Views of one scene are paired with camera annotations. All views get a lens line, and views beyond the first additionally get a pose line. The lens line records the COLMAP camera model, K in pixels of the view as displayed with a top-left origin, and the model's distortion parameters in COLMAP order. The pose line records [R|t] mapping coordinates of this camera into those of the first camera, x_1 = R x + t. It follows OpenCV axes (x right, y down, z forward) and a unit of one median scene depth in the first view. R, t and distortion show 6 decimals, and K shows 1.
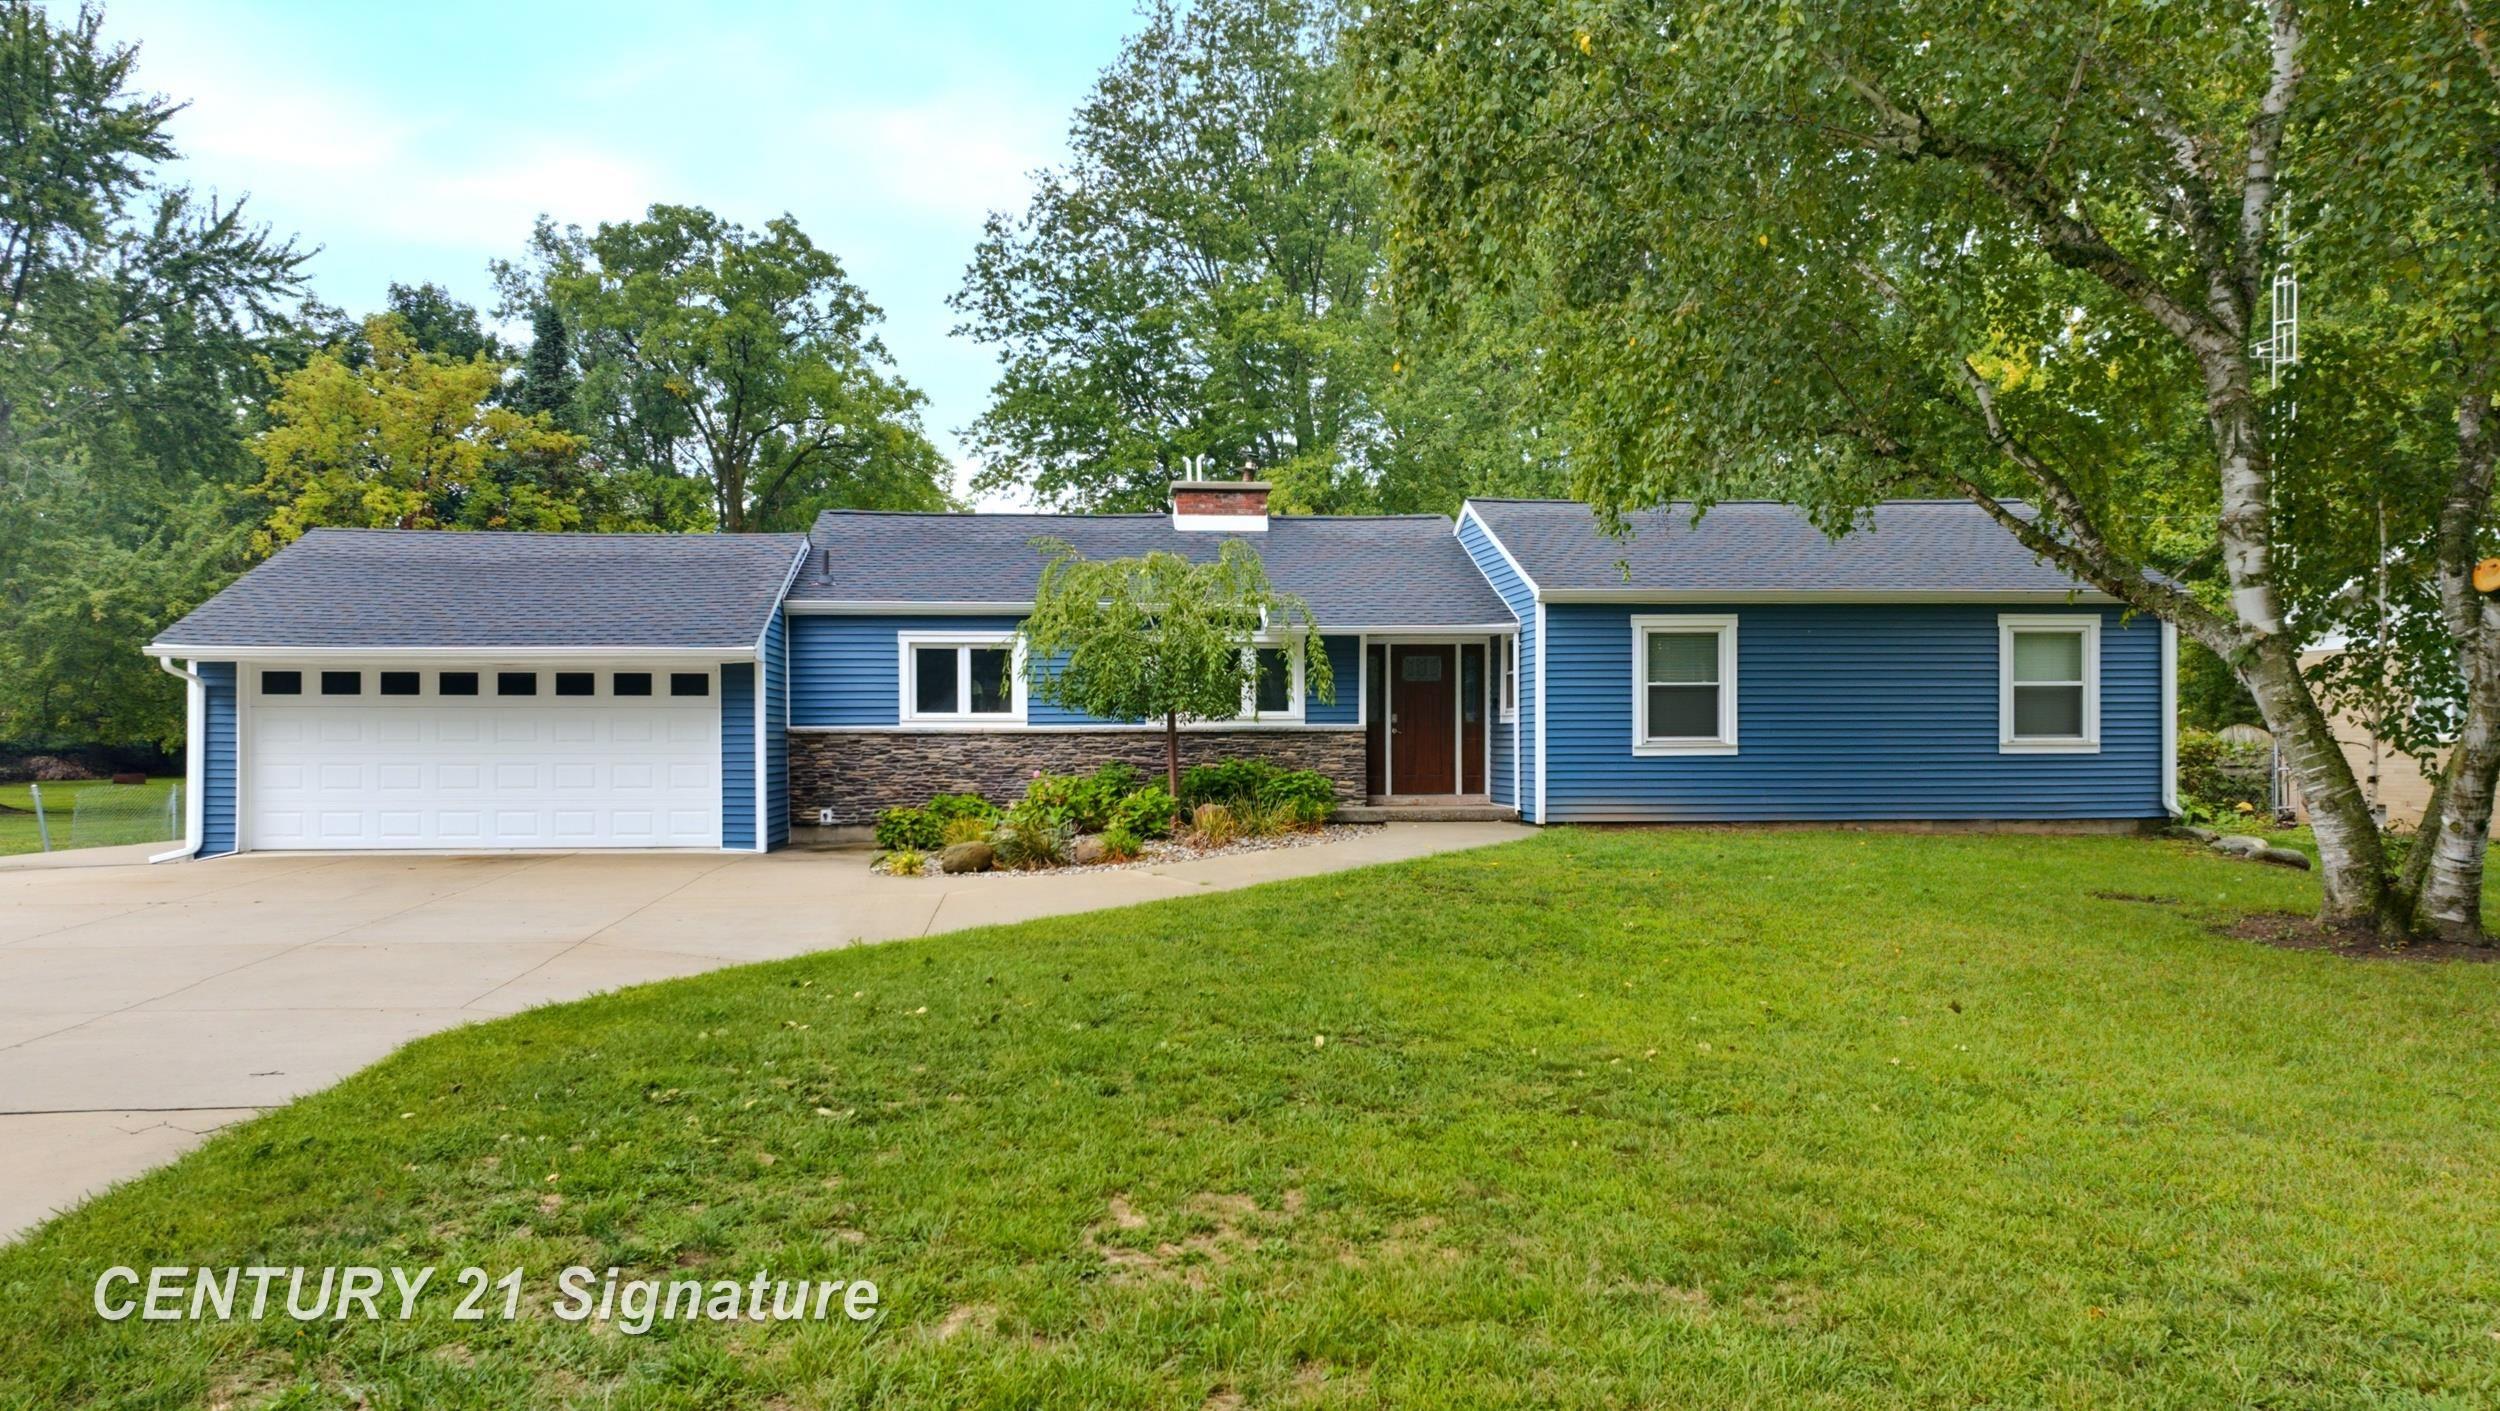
lens RADIAL K [[1820.1, 0, 1251.0], [0, 1820.1, 901.2], [0, 0, 1]] dist [0.025326, -0.002812]
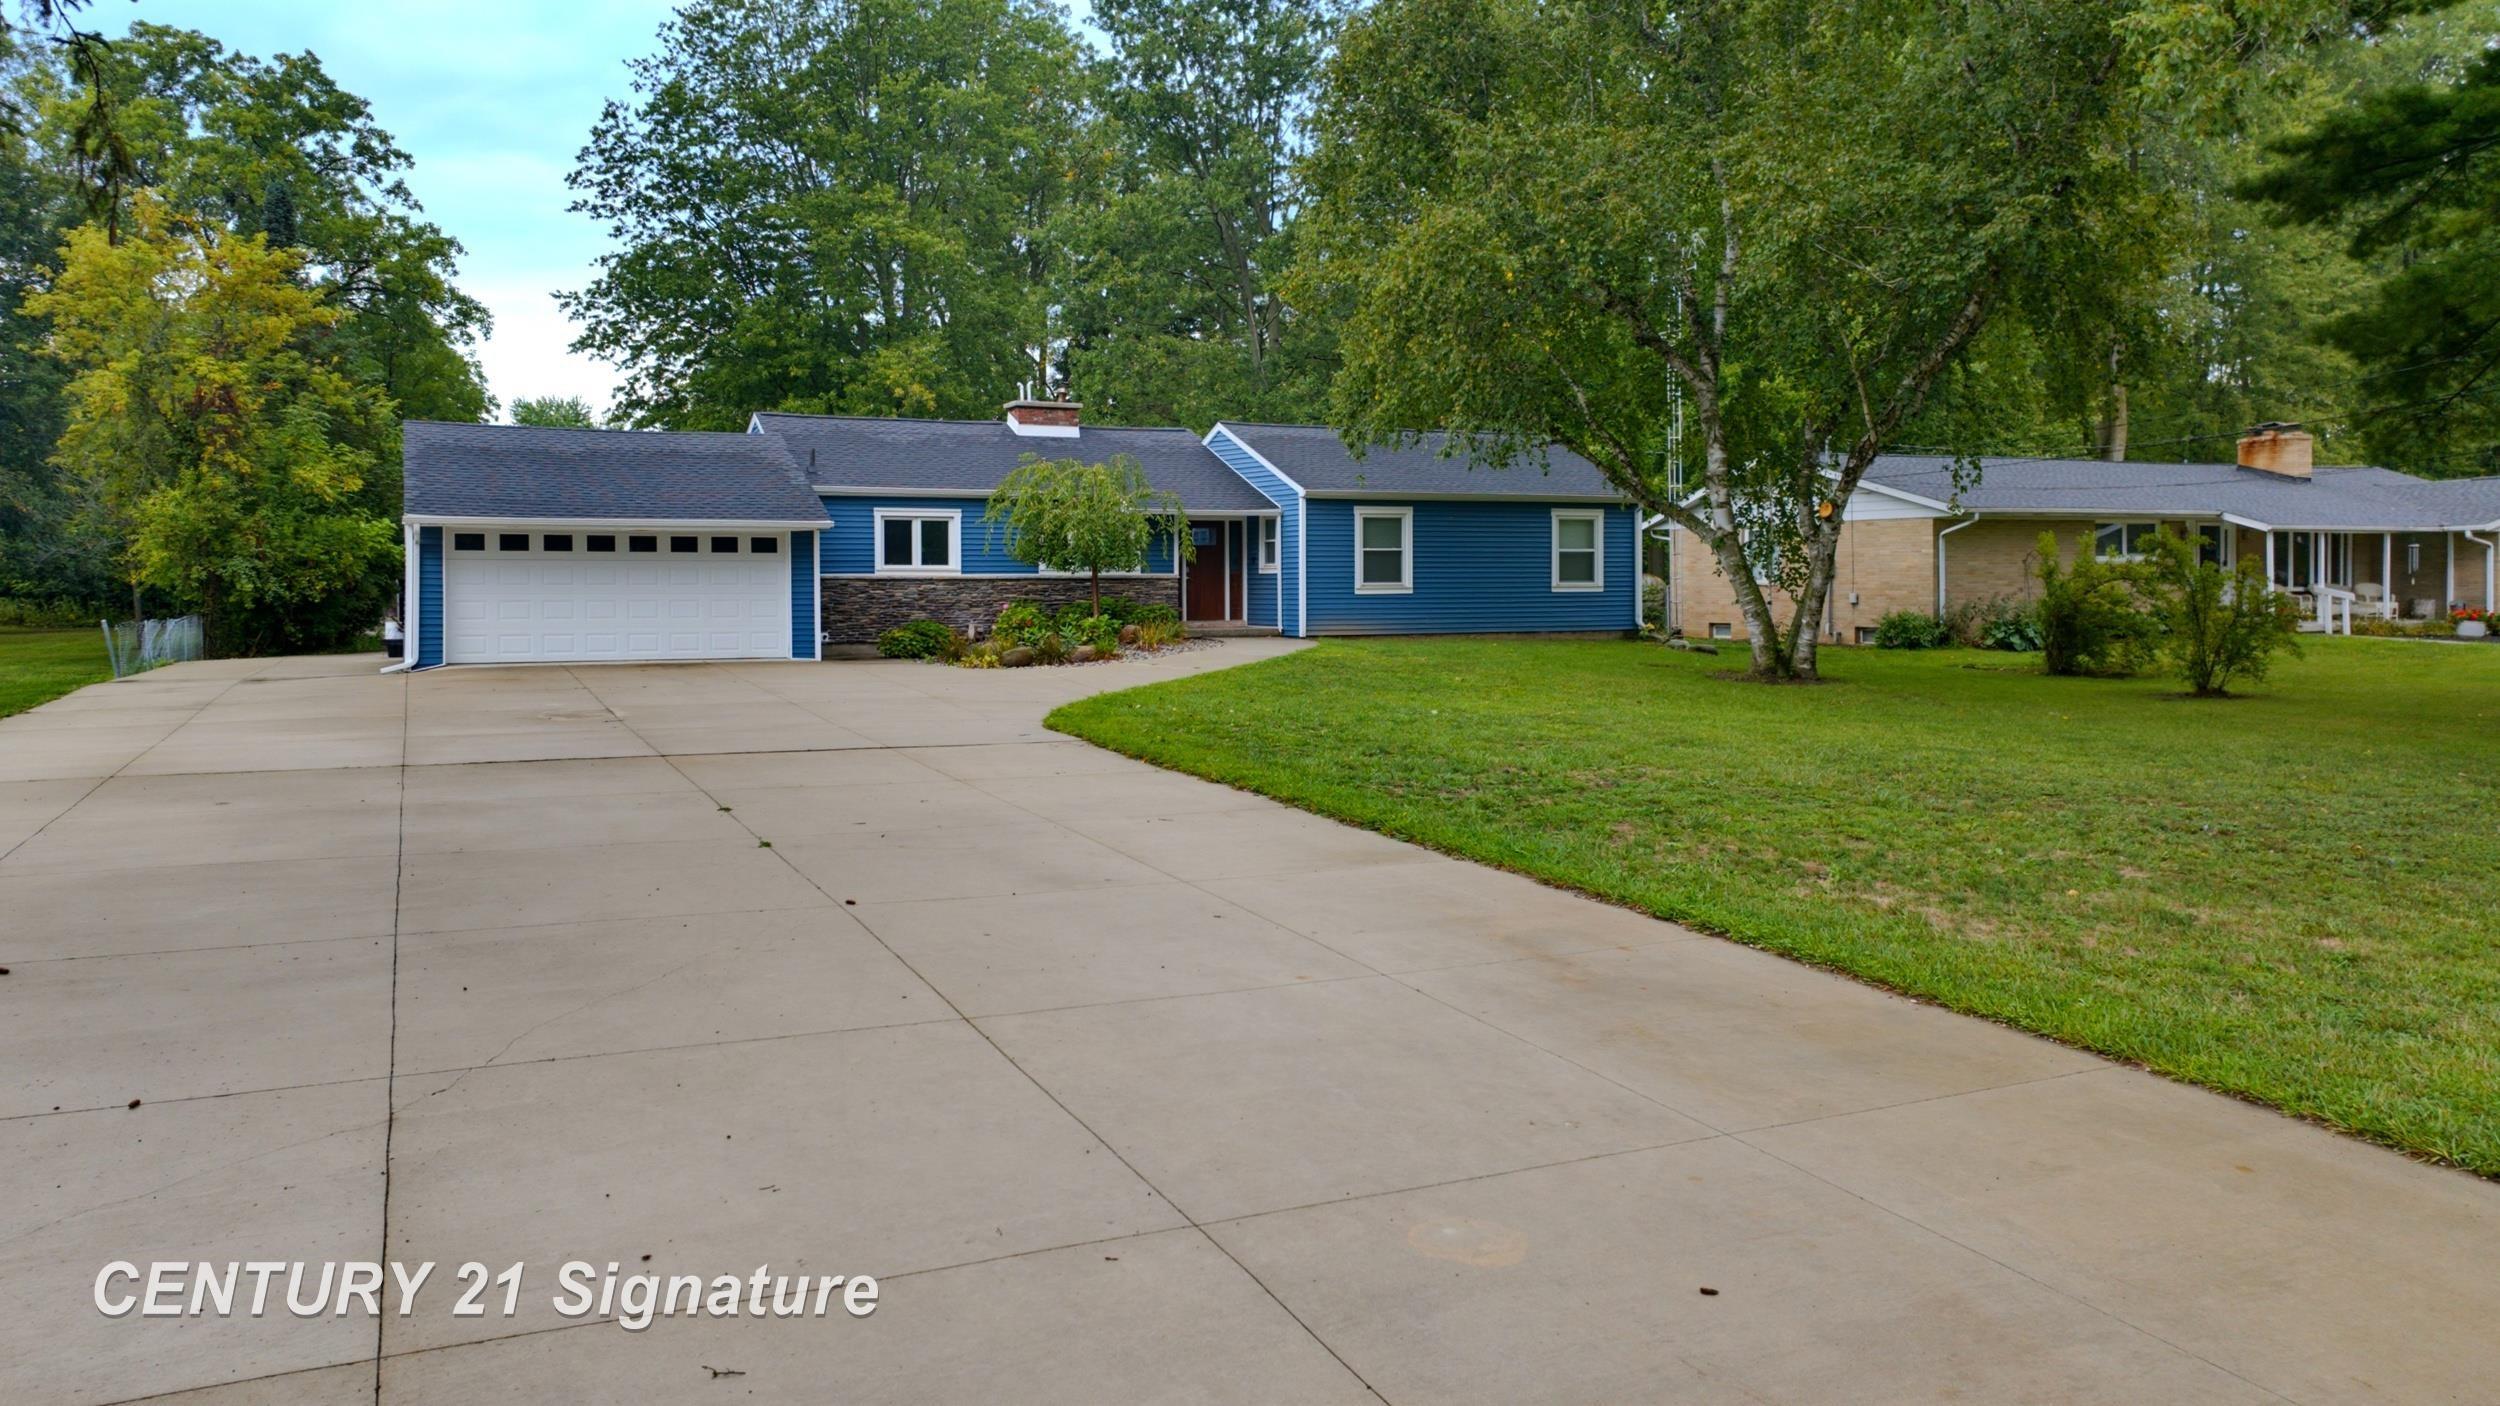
lens RADIAL K [[1820.1, 0, 1251.0], [0, 1820.1, 898.7], [0, 0, 1]] dist [0.025326, -0.002812]
pose [[0.939852, -0.058581, 0.336522, -0.433026], [0.030557, 0.995653, 0.087981, 0.044390], [-0.340213, -0.072406, 0.937557, -0.502357]]
